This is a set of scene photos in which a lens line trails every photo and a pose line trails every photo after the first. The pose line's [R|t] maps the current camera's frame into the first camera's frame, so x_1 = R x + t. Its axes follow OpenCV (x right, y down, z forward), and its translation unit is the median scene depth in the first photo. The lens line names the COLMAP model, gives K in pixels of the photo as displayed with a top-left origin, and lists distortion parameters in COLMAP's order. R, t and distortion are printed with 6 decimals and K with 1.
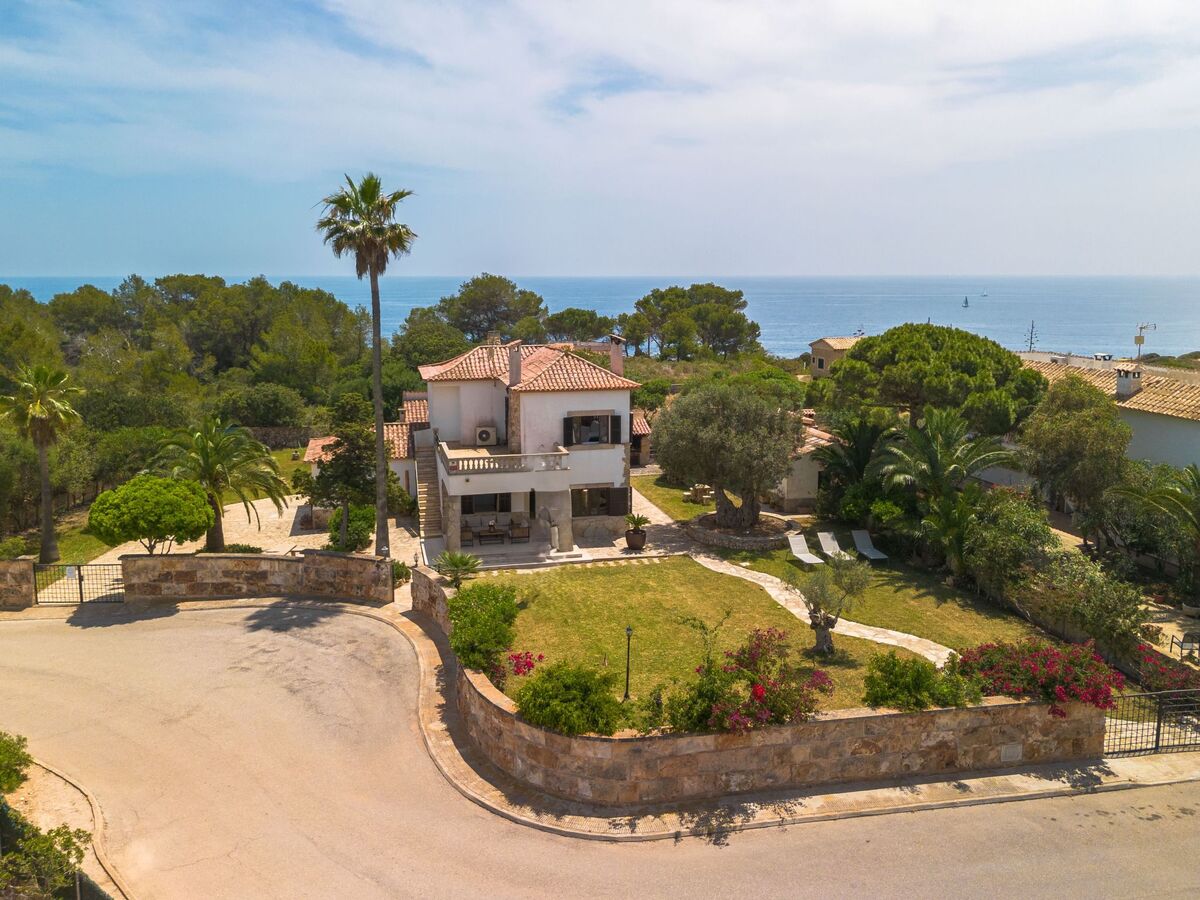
lens RADIAL K [[950.8, 0, 605.5], [0, 950.8, 420.4], [0, 0, 1]] dist [0.065116, -0.039663]
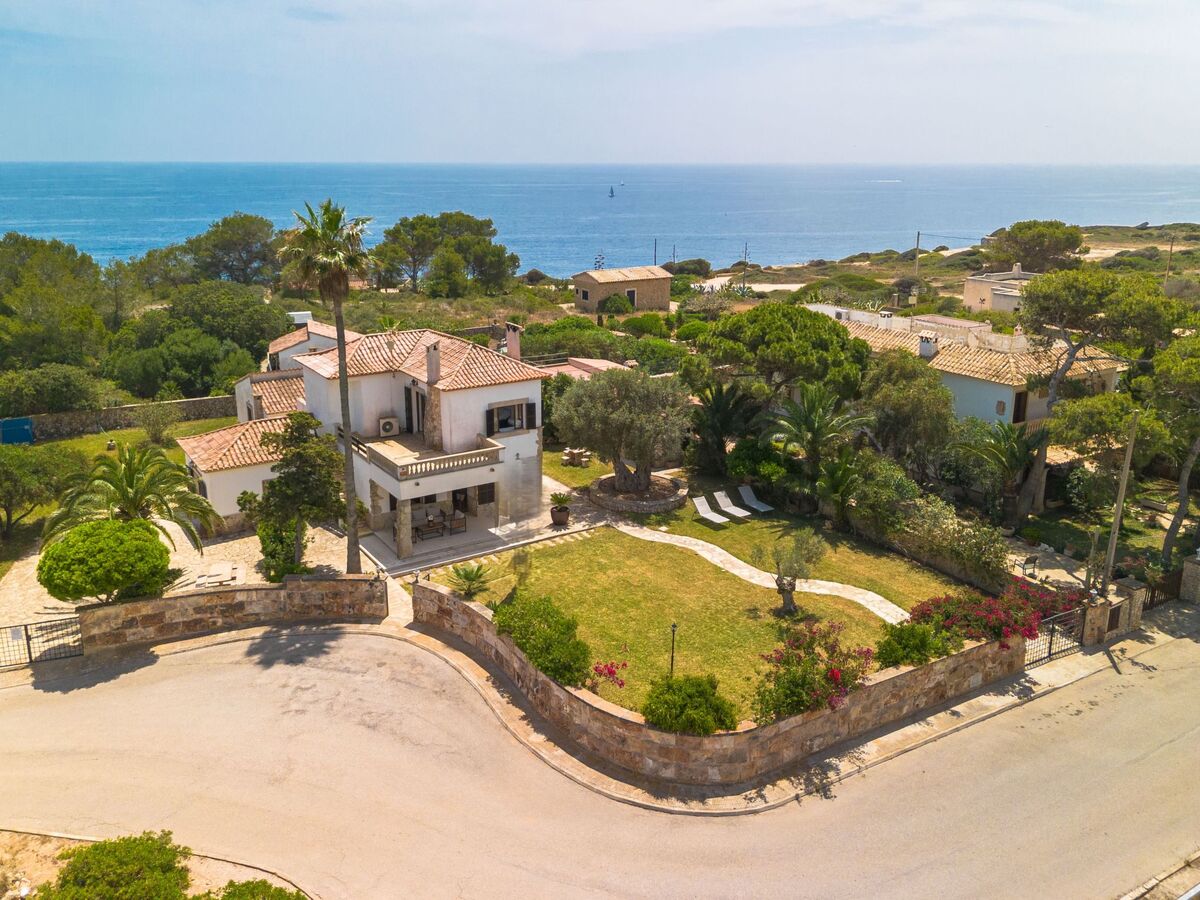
lens RADIAL K [[950.8, 0, 592.7], [0, 950.8, 391.6], [0, 0, 1]] dist [0.065116, -0.039663]
pose [[0.944924, -0.078240, 0.317800, -0.322550], [0.051205, 0.994390, 0.092560, -0.140214], [-0.323259, -0.071189, 0.943629, -0.048912]]
